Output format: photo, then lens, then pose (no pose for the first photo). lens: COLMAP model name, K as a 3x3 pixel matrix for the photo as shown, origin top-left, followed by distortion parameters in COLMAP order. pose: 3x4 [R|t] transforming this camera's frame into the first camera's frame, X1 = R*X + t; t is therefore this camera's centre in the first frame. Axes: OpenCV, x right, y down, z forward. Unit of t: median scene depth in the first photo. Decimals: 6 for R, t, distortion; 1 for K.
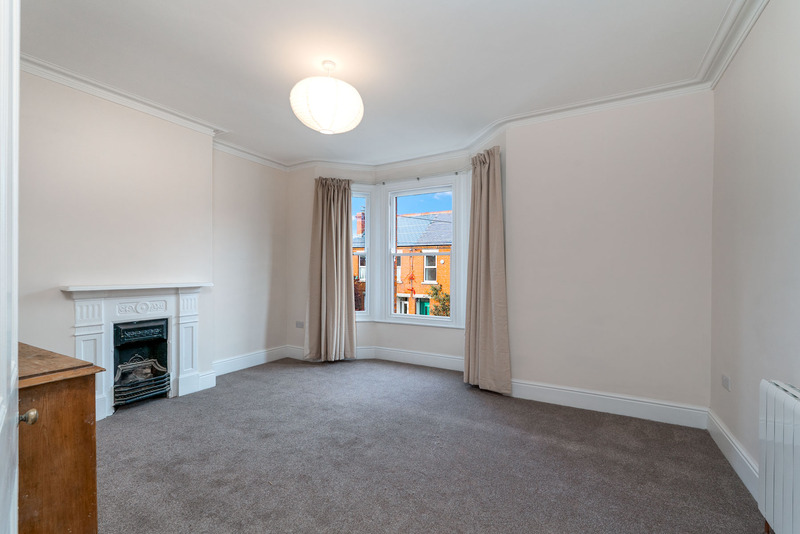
lens RADIAL K [[356.8, 0, 399.7], [0, 356.8, 270.4], [0, 0, 1]] dist [-0.002229, -0.000772]
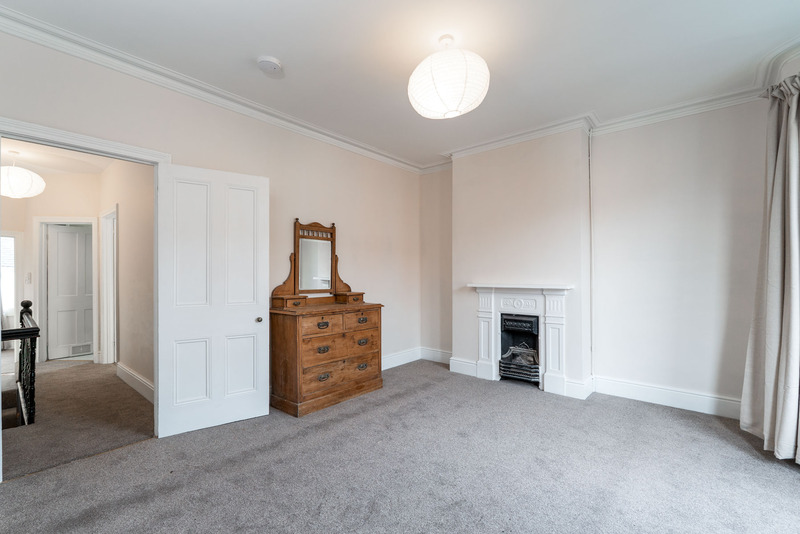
lens RADIAL K [[356.8, 0, 399.7], [0, 356.8, 270.4], [0, 0, 1]] dist [-0.002229, -0.000772]
pose [[-0.204622, -0.011784, -0.978770, 0.525016], [0.010085, 0.999849, -0.014146, 0.003225], [0.978789, -0.012765, -0.204472, 0.806647]]
